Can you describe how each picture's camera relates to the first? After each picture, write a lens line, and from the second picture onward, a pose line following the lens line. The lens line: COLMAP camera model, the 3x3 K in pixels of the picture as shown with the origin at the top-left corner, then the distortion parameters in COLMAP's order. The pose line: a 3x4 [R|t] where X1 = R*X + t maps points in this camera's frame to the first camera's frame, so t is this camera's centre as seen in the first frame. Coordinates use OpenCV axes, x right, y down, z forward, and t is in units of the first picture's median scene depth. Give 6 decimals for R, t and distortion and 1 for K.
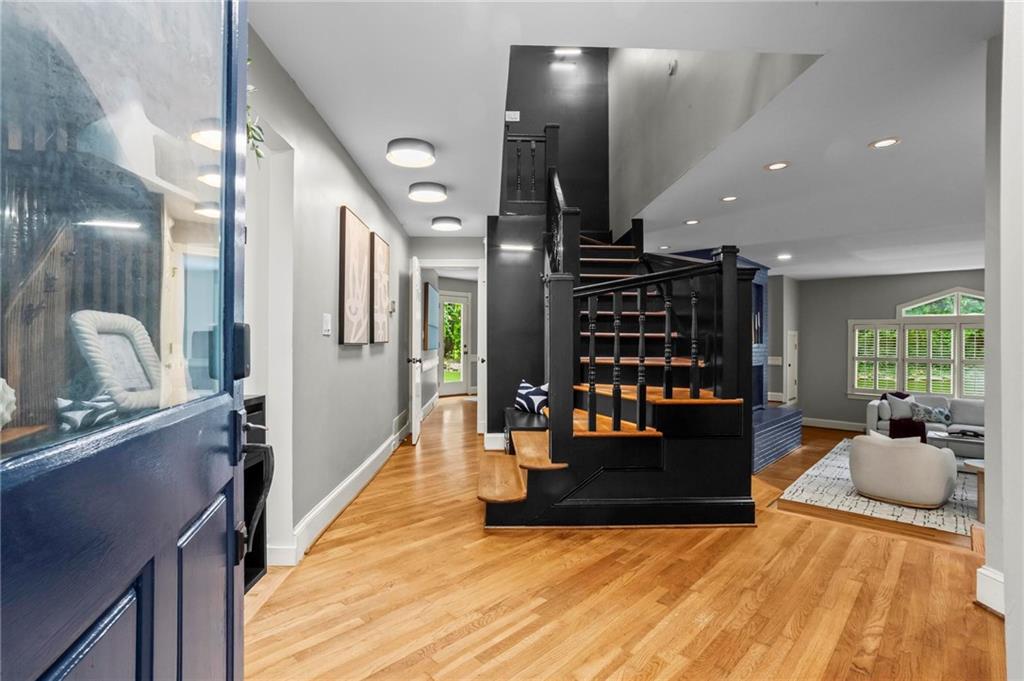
lens RADIAL K [[495.7, 0, 494.0], [0, 495.7, 339.7], [0, 0, 1]] dist [-0.039229, 0.019301]
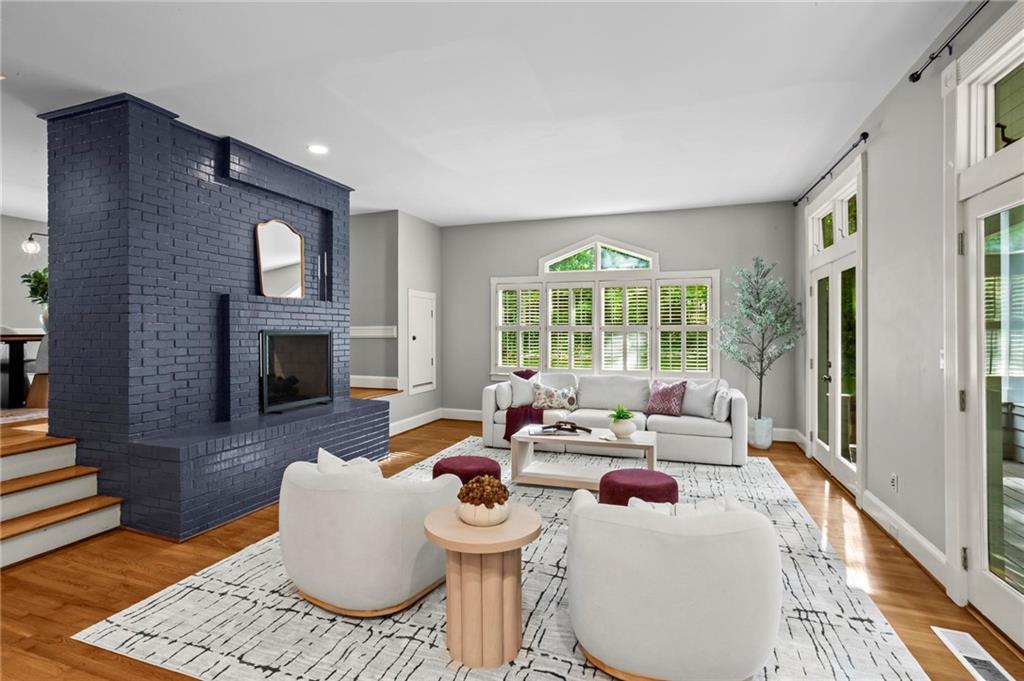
lens RADIAL K [[495.7, 0, 508.0], [0, 495.7, 334.4], [0, 0, 1]] dist [-0.039229, 0.019301]
pose [[0.914334, -0.011197, 0.404806, 0.515797], [0.007801, 0.999919, 0.010038, 0.047869], [-0.404885, -0.006020, 0.914348, 0.333282]]
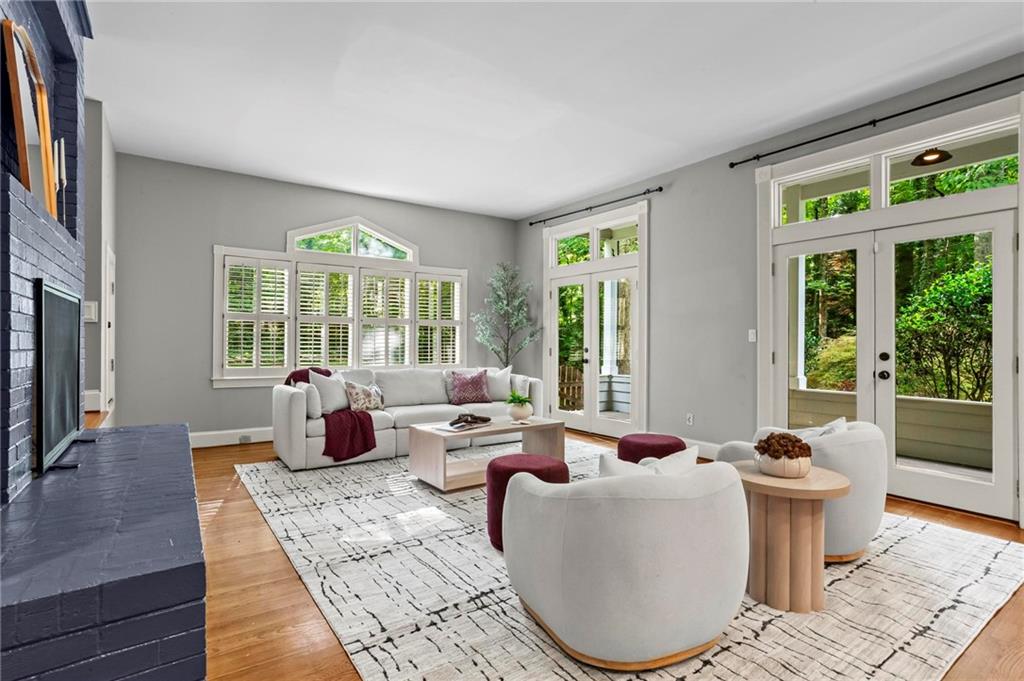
lens RADIAL K [[495.7, 0, 490.5], [0, 495.7, 341.2], [0, 0, 1]] dist [-0.039229, 0.019301]
pose [[0.209635, -0.004302, 0.977770, 0.302051], [-0.003442, 0.999981, 0.005138, 0.075297], [-0.977774, -0.004442, 0.209616, 0.691731]]
